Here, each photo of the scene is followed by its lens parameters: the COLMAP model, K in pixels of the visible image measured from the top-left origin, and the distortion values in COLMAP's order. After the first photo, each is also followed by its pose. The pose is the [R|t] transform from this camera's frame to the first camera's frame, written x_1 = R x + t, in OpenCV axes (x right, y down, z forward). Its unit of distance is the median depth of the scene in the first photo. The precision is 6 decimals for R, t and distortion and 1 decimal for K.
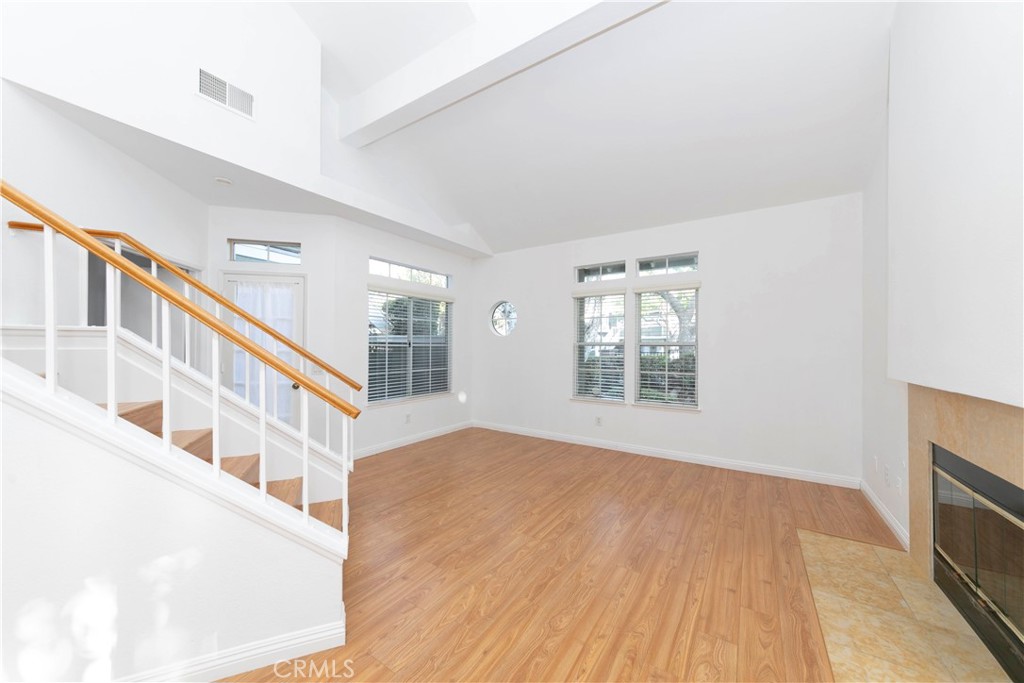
lens RADIAL K [[386.4, 0, 515.5], [0, 386.4, 348.9], [0, 0, 1]] dist [-0.001577, -0.000199]
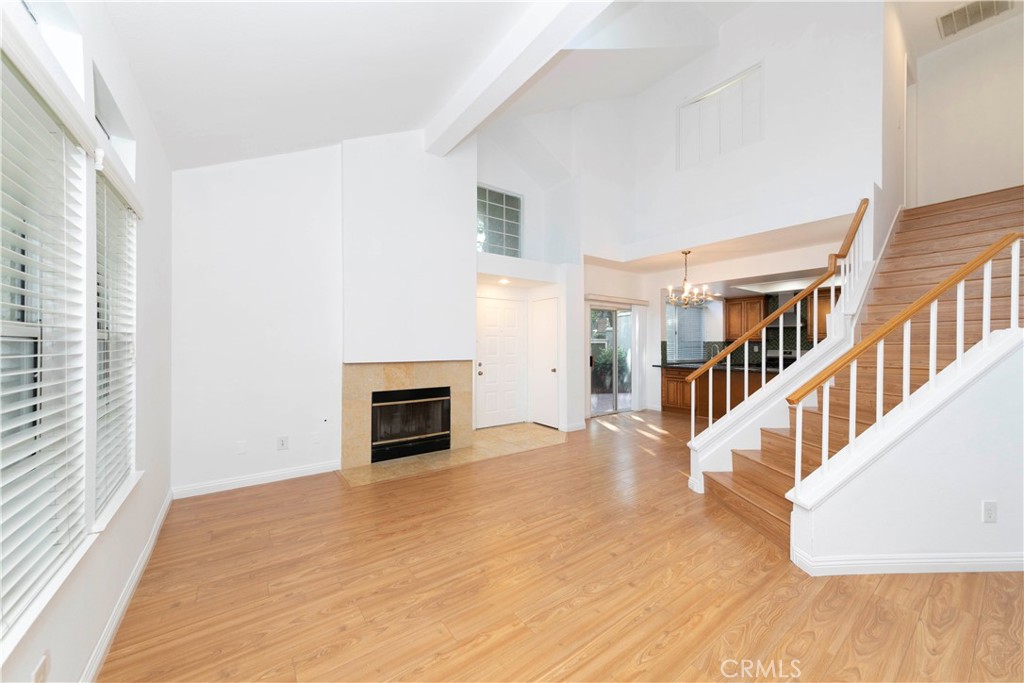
lens RADIAL K [[362.1, 0, 483.9], [0, 362.1, 345.5], [0, 0, 1]] dist [-0.000233, -0.000049]
pose [[-0.903602, -0.008966, 0.428280, -0.111759], [-0.005365, 0.999939, 0.009614, -0.006264], [-0.428340, 0.006390, -0.903595, 1.323485]]
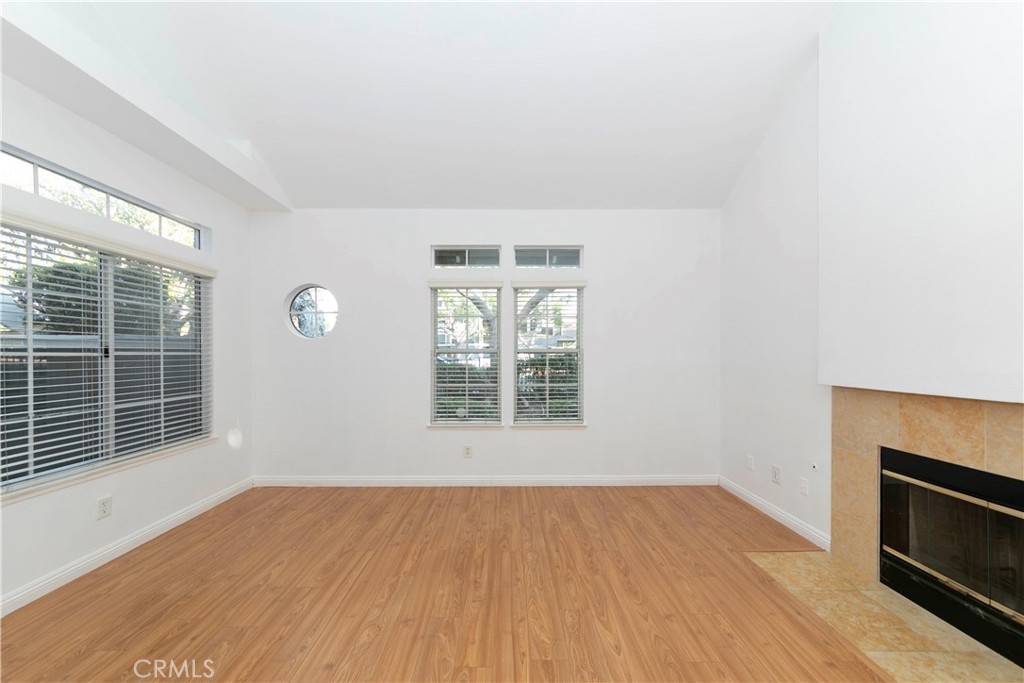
lens RADIAL K [[380.5, 0, 527.1], [0, 380.5, 358.4], [0, 0, 1]] dist [0.001595, 0.000415]
pose [[0.825788, -0.012256, 0.563847, -0.134487], [0.010072, 0.999925, 0.006984, -0.002654], [-0.563890, -0.000088, 0.825850, 0.385481]]
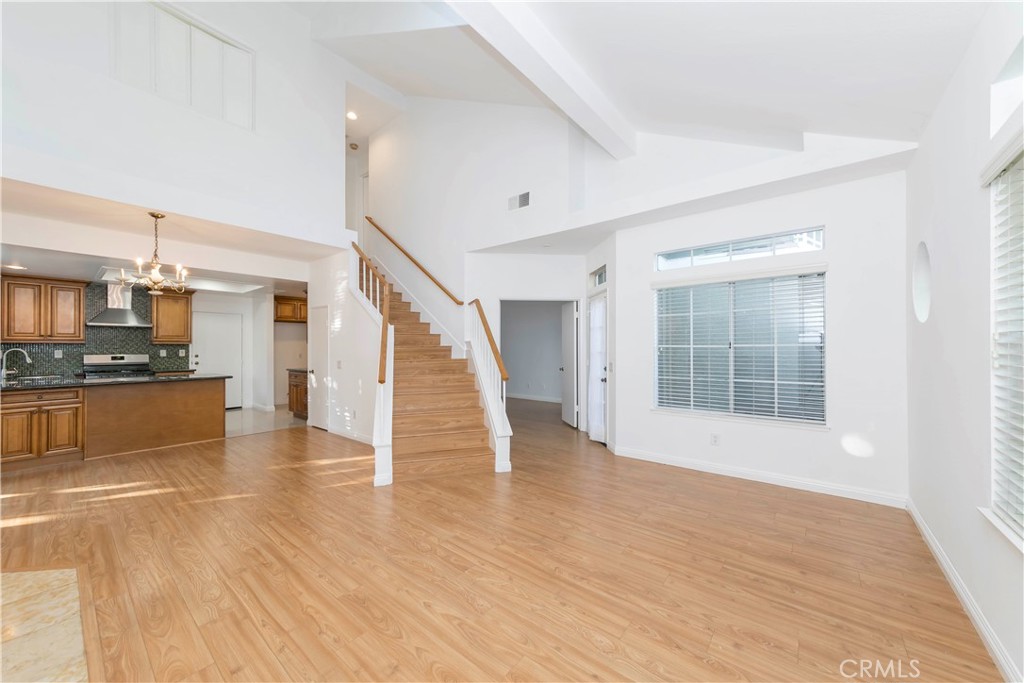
lens RADIAL K [[378.4, 0, 522.2], [0, 378.4, 345.6], [0, 0, 1]] dist [0.001830, 0.000286]
pose [[-0.127067, -0.010698, -0.991836, 0.635684], [-0.003795, 0.999940, -0.010299, -0.000747], [0.991887, 0.002456, -0.127100, 0.849929]]
